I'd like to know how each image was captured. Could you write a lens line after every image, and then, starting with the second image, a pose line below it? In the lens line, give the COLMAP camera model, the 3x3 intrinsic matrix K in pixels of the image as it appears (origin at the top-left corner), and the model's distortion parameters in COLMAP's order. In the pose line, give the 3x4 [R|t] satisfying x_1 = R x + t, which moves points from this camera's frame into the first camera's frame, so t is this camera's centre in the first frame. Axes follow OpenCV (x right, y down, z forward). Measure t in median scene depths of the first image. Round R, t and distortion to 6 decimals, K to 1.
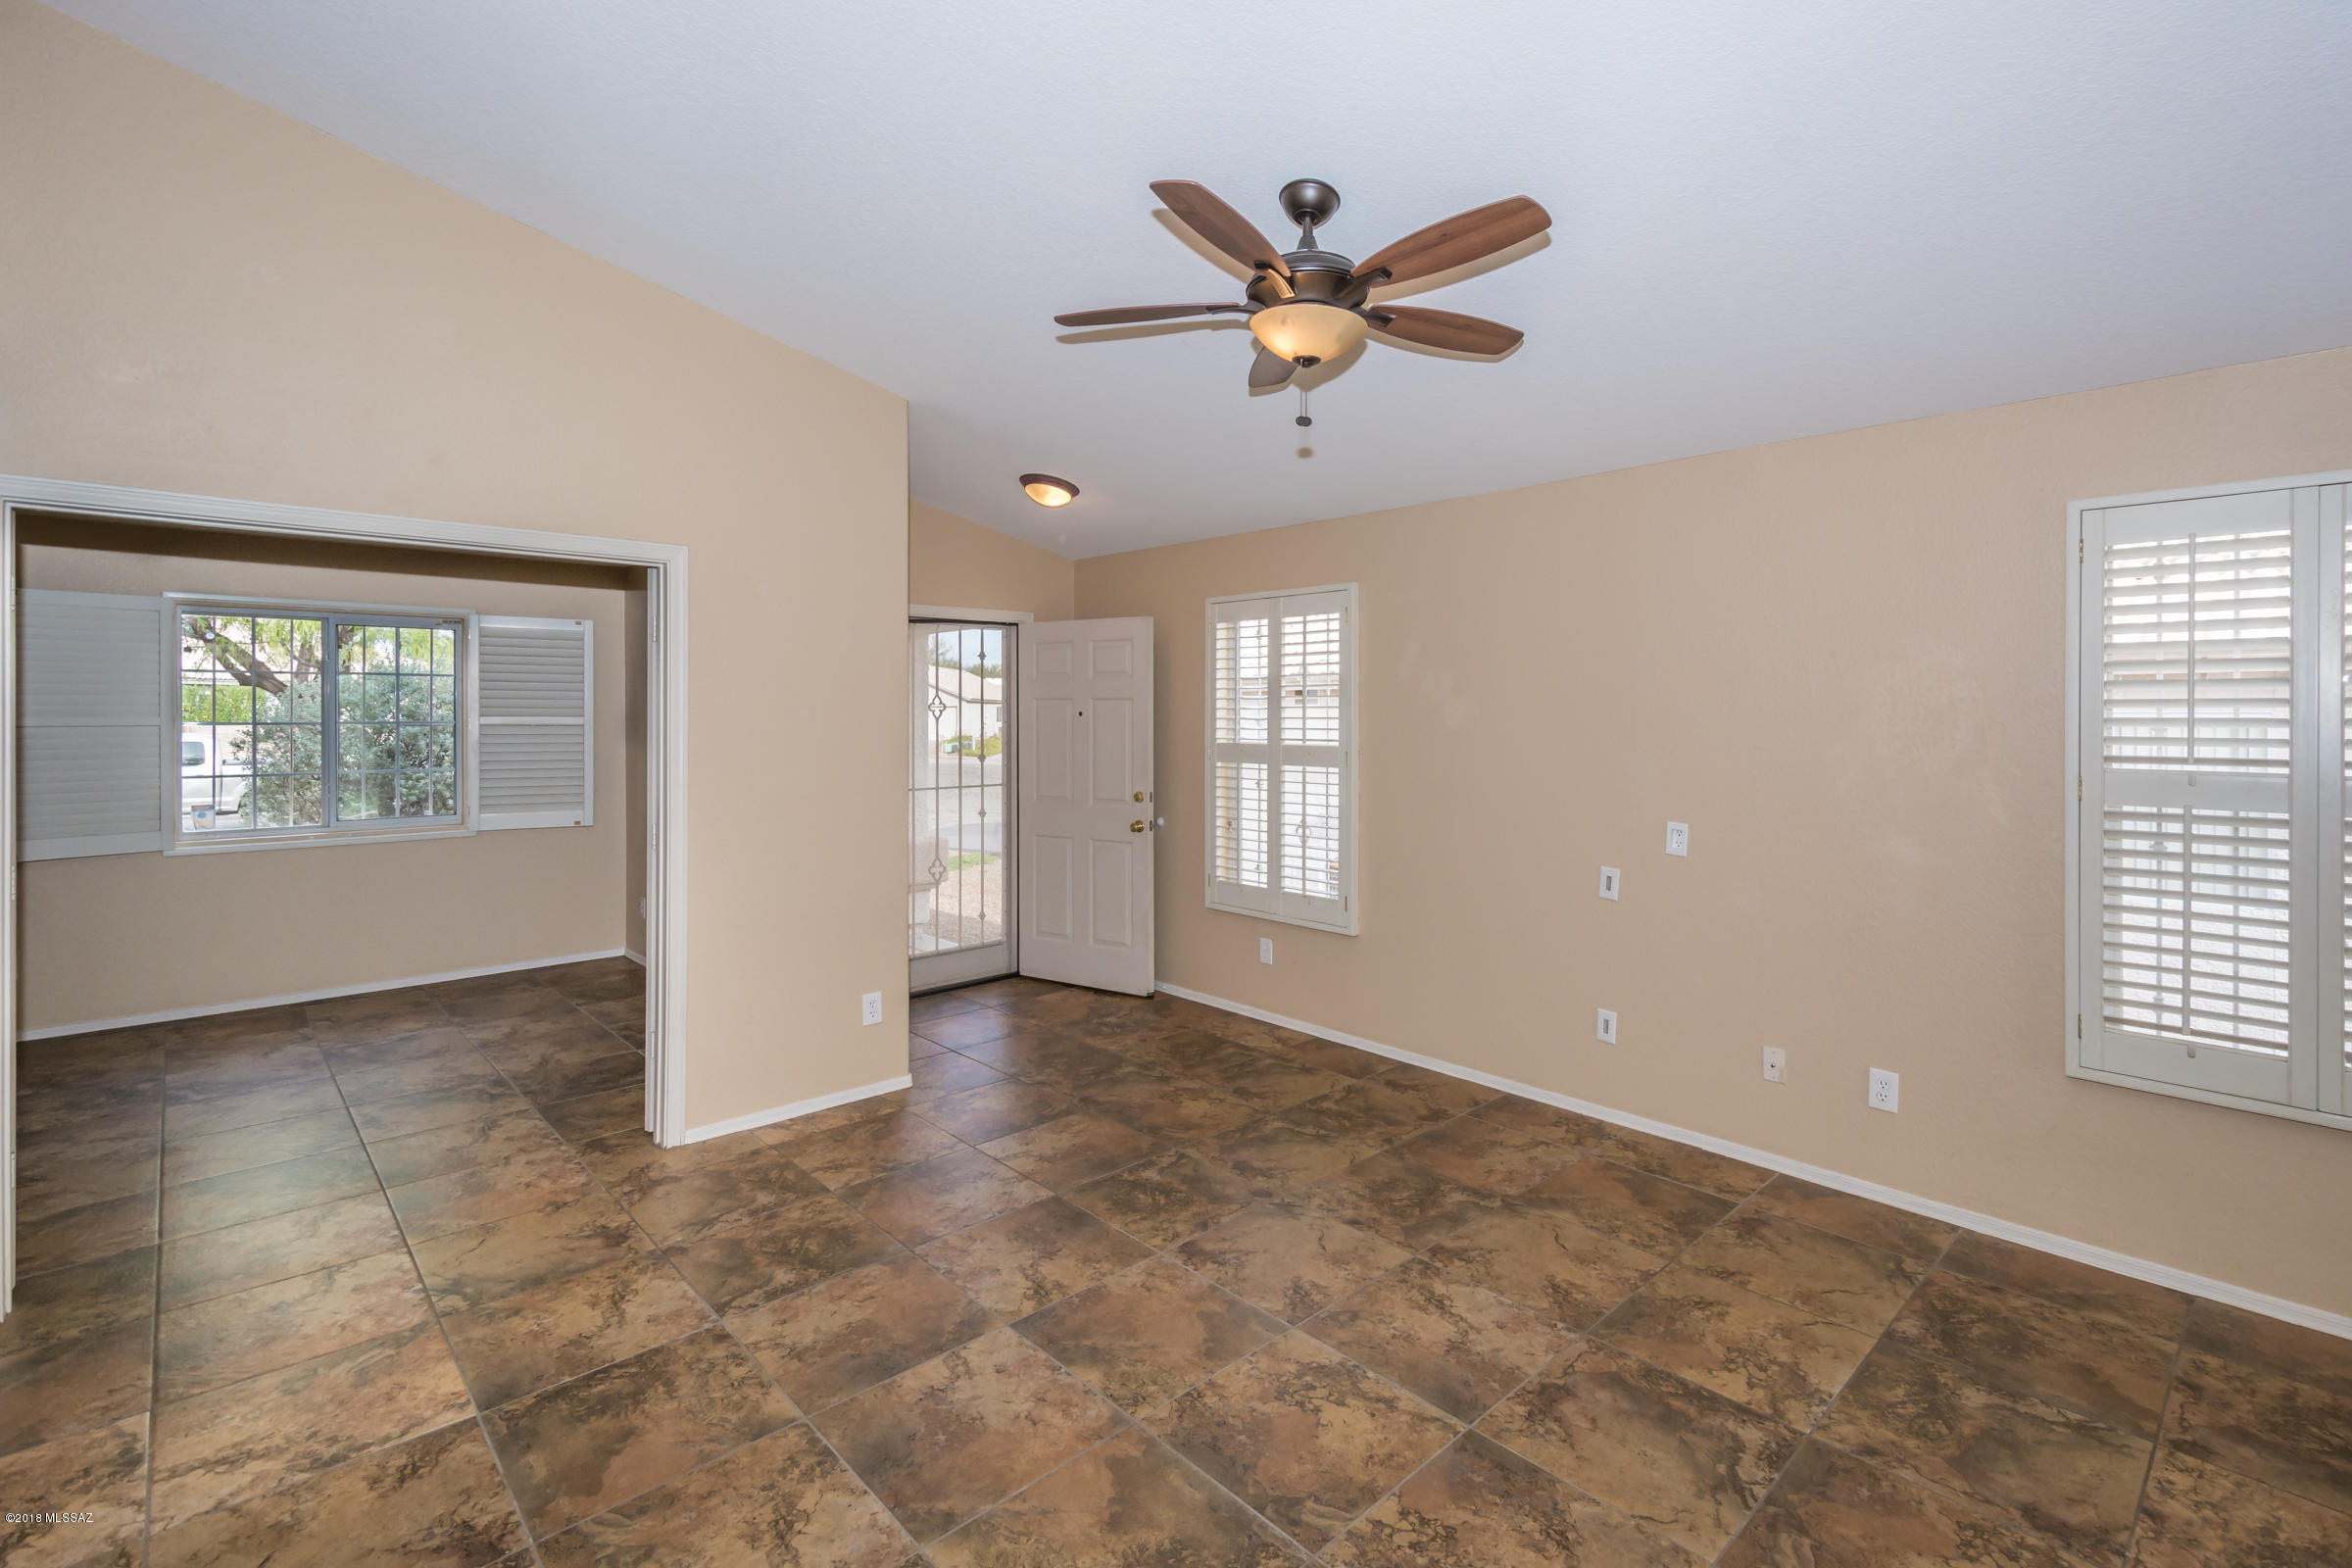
lens RADIAL K [[1065.9, 0, 1223.2], [0, 1065.9, 707.4], [0, 0, 1]] dist [0.021505, -0.008697]
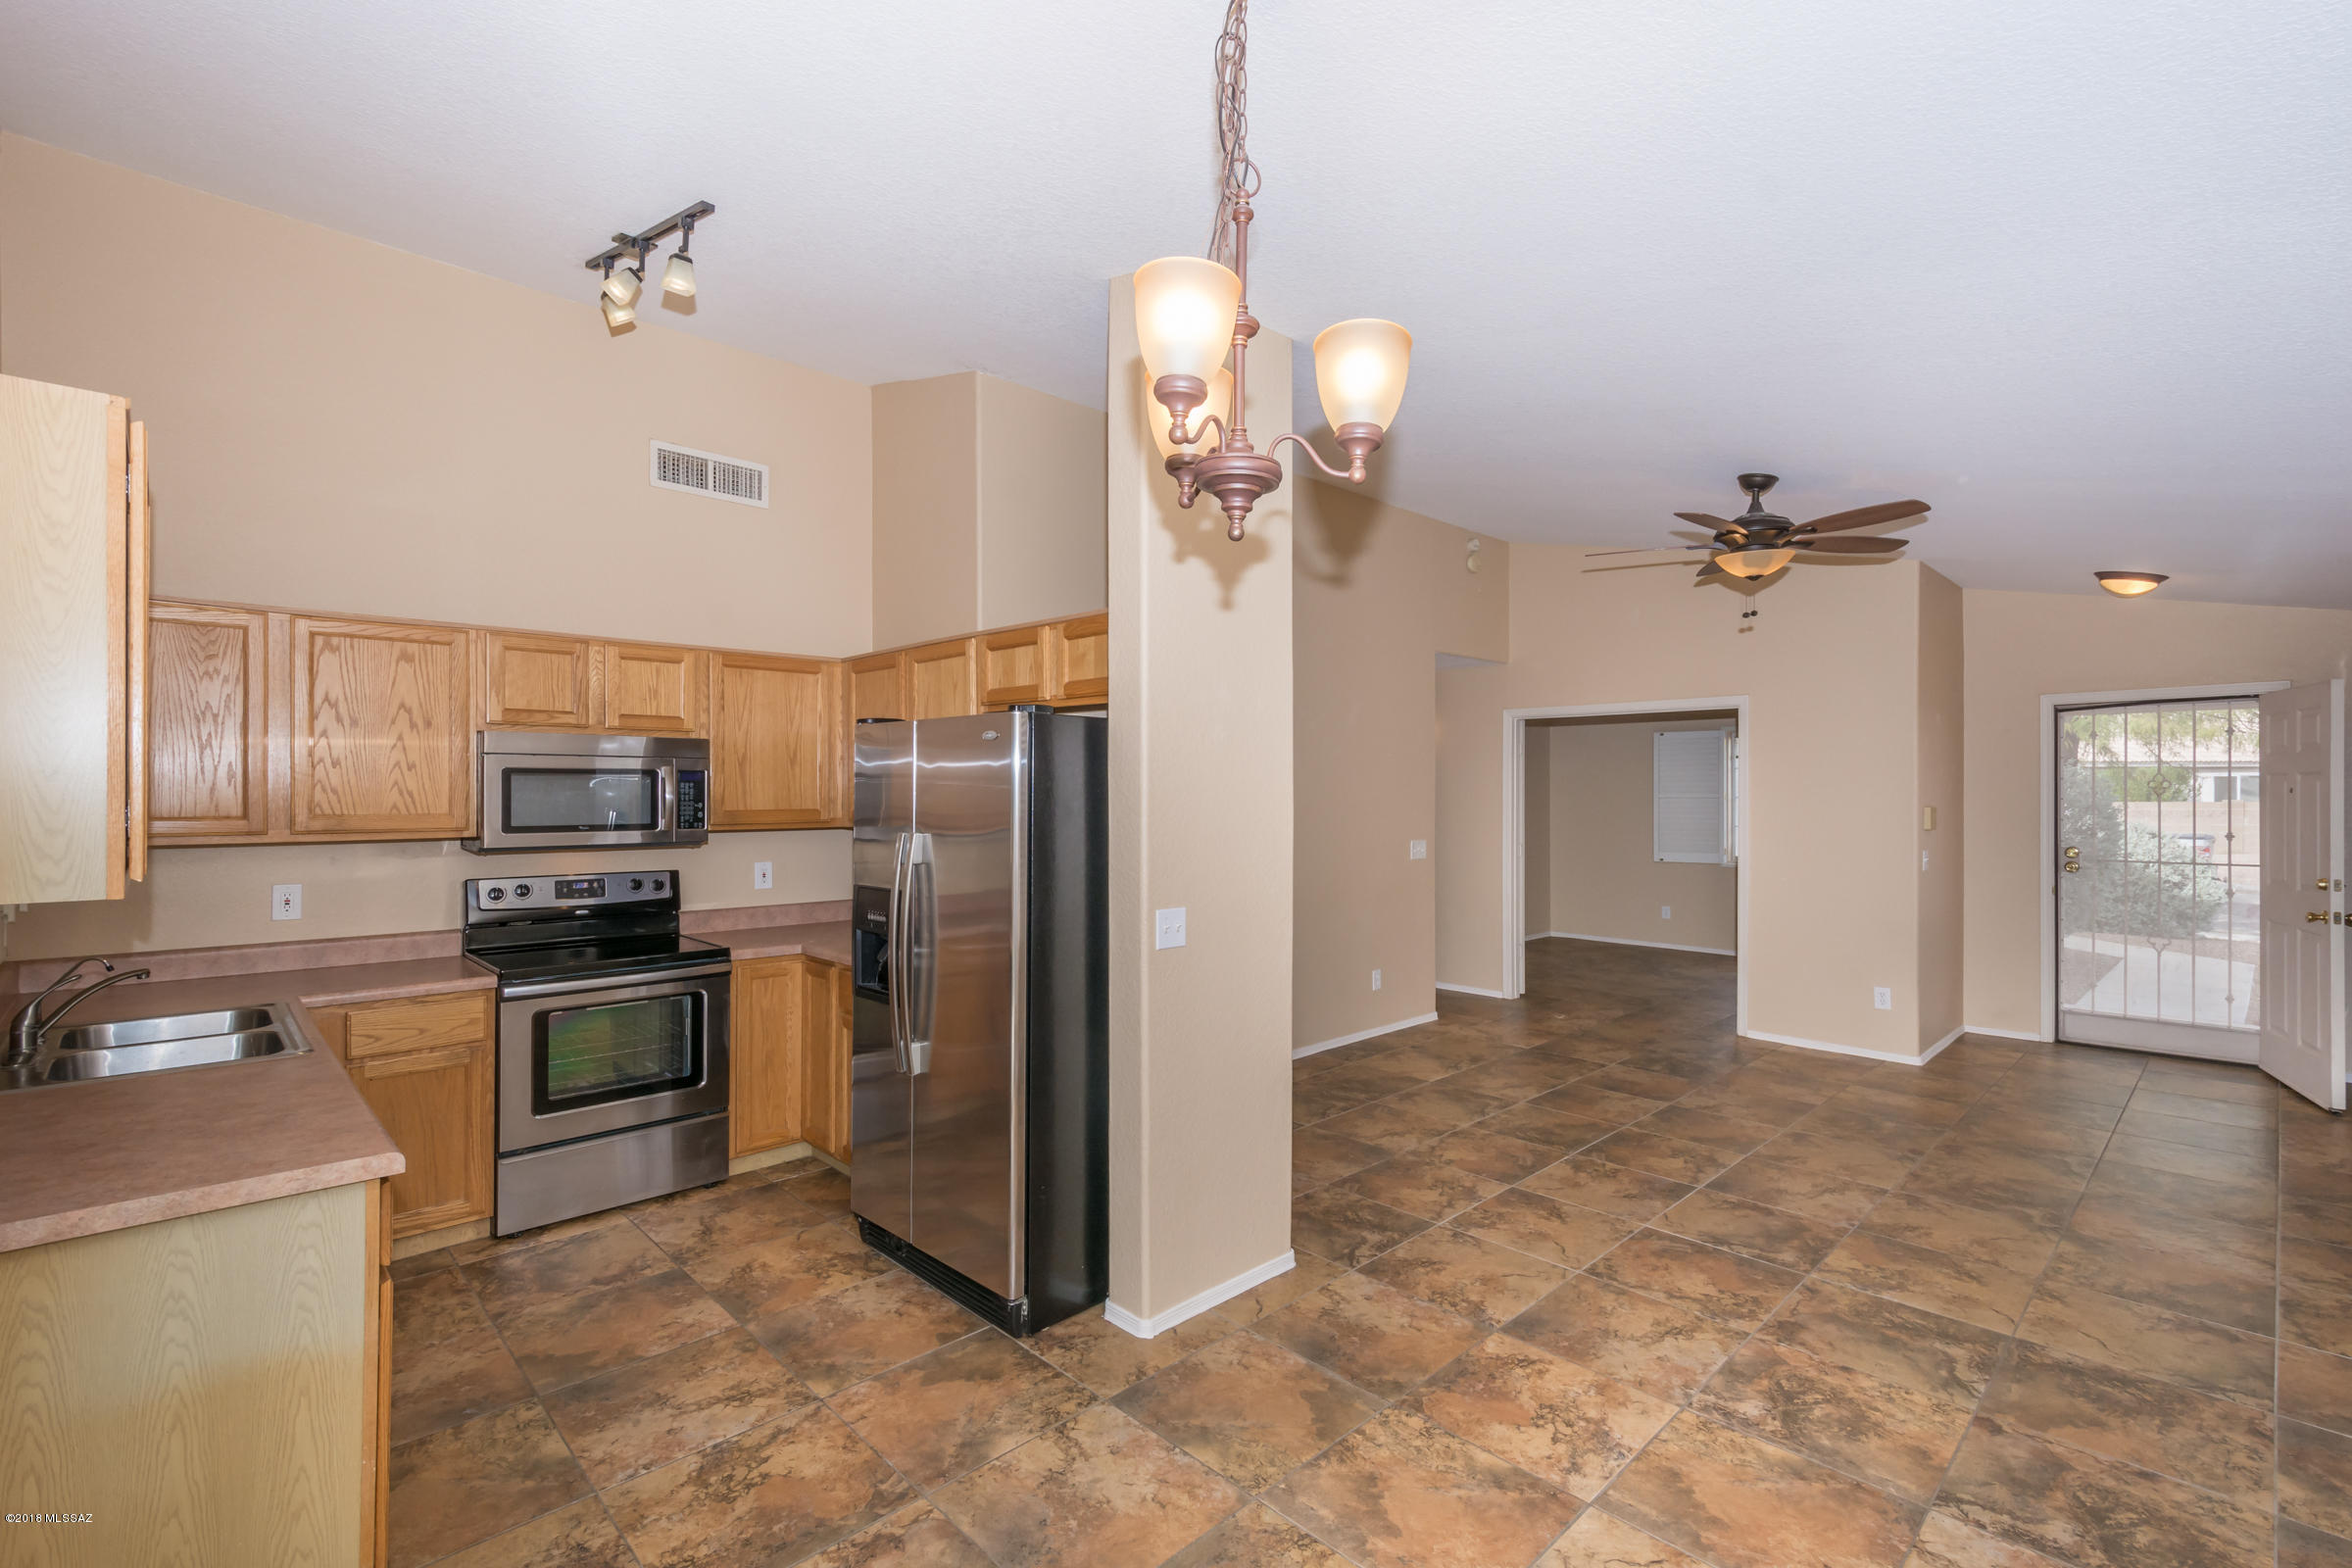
lens RADIAL K [[1047.9, 0, 1190.1], [0, 1047.9, 793.1], [0, 0, 1]] dist [0.019677, -0.008278]
pose [[0.002941, -0.000047, -0.999996, 1.623364], [0.006005, 0.999982, -0.000029, 0.004966], [0.999978, -0.006005, 0.002941, 0.120193]]
